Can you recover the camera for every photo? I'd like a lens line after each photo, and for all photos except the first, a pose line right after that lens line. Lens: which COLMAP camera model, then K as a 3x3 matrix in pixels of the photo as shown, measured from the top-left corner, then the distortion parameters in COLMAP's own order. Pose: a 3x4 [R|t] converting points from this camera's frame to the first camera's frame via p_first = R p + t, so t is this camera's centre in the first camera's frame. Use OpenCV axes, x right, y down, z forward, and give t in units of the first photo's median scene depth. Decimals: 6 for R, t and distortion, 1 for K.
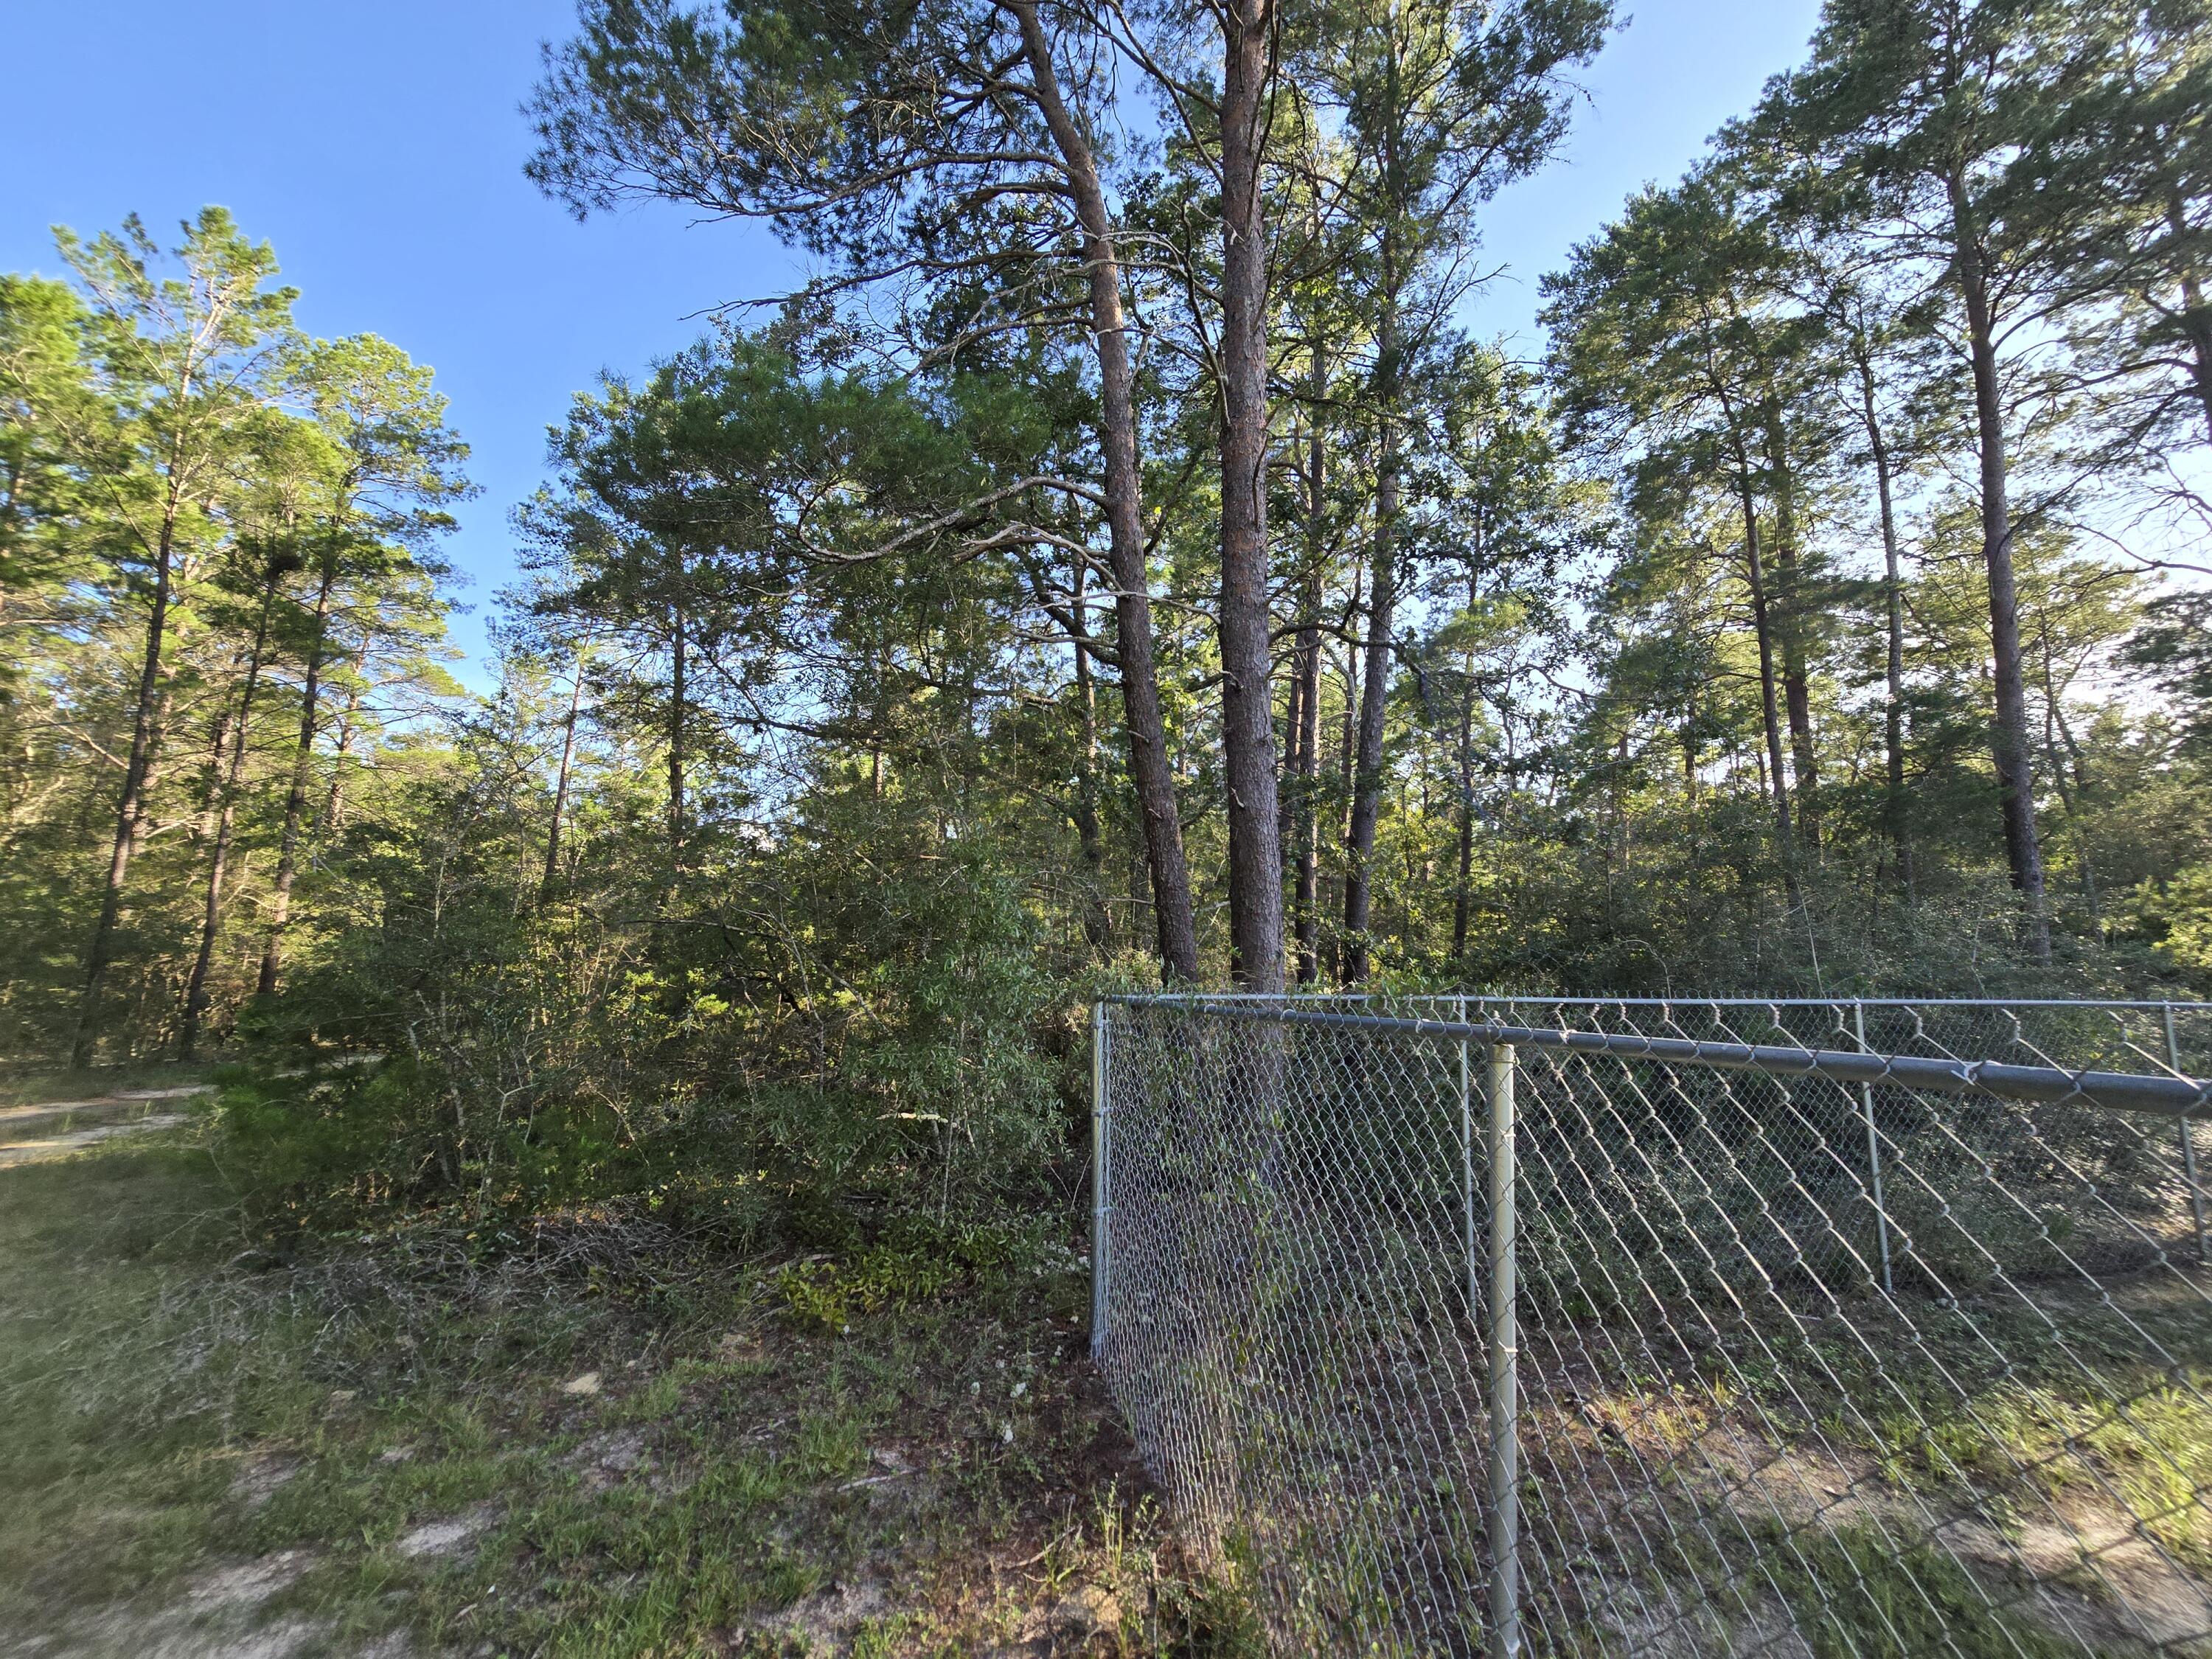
lens RADIAL K [[916.4, 0, 1105.1], [0, 916.4, 826.1], [0, 0, 1]] dist [0.010427, 0.001311]
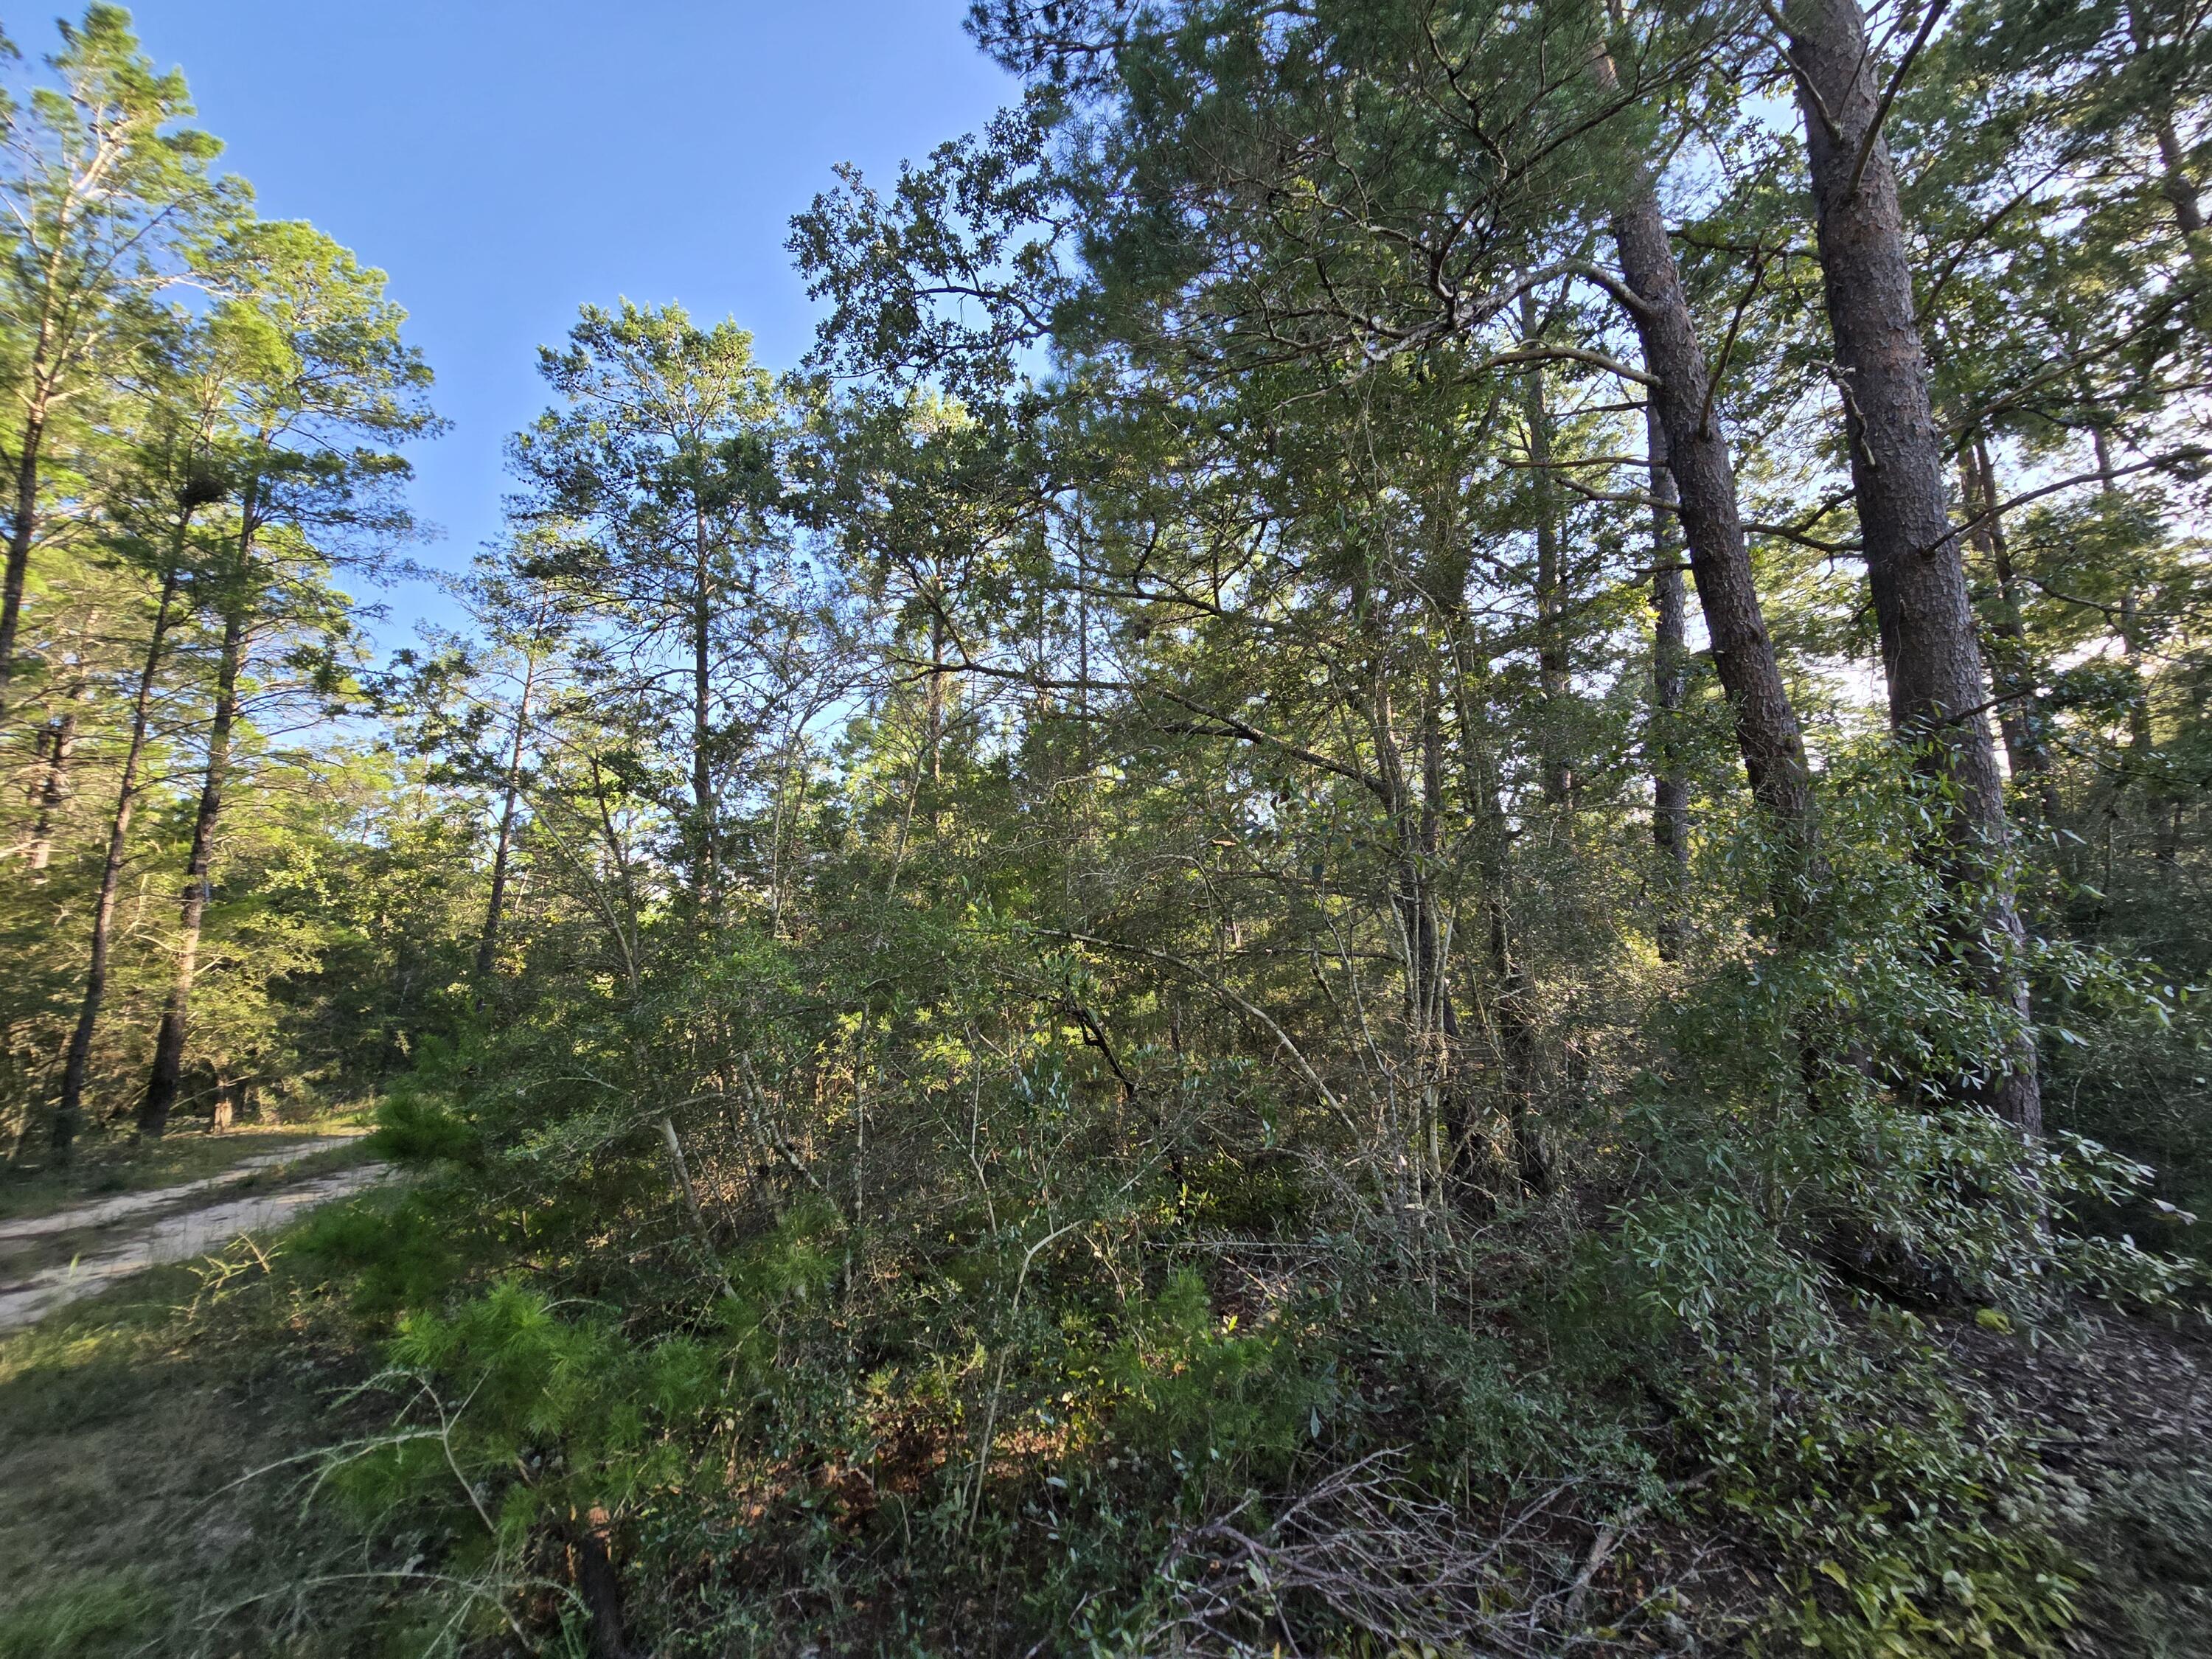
lens RADIAL K [[916.4, 0, 1111.6], [0, 916.4, 824.2], [0, 0, 1]] dist [0.010427, 0.001311]
pose [[0.993701, -0.018106, 0.110595, -0.238619], [0.021850, 0.999225, -0.032730, 0.027389], [-0.109917, 0.034940, 0.993326, 0.178444]]
